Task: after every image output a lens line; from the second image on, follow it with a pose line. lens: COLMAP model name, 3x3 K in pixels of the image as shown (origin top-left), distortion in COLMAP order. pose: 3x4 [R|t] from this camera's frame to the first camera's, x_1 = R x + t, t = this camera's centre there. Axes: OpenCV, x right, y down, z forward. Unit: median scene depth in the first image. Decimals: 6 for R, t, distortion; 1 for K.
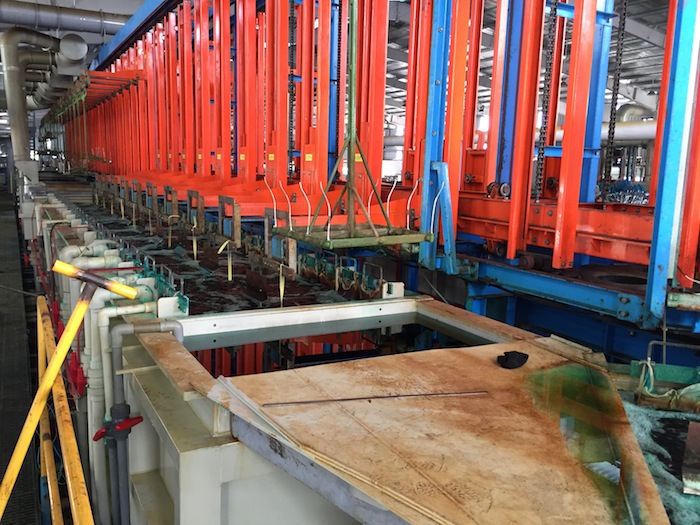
lens RADIAL K [[590.1, 0, 350.7], [0, 590.1, 261.2], [0, 0, 1]] dist [-0.002432, -0.019116]
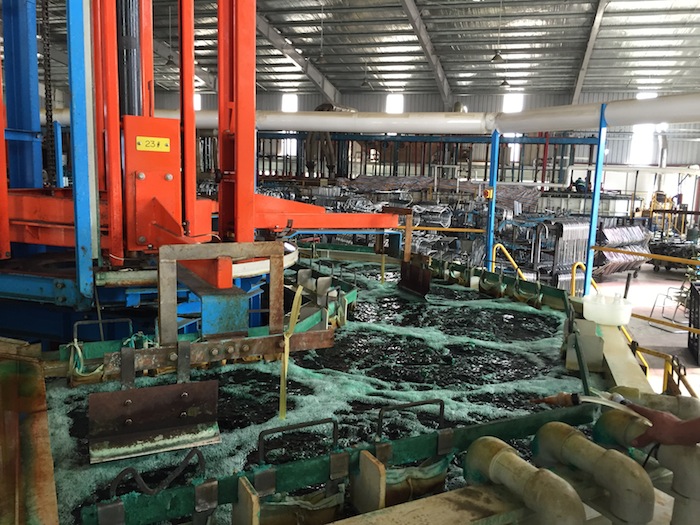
lens RADIAL K [[590.1, 0, 351.3], [0, 590.1, 264.3], [0, 0, 1]] dist [-0.002432, -0.019116]
pose [[0.722695, -0.117172, 0.681163, 0.162986], [0.099862, 0.992886, 0.064843, 0.017070], [-0.683915, 0.021160, 0.729255, -0.056941]]
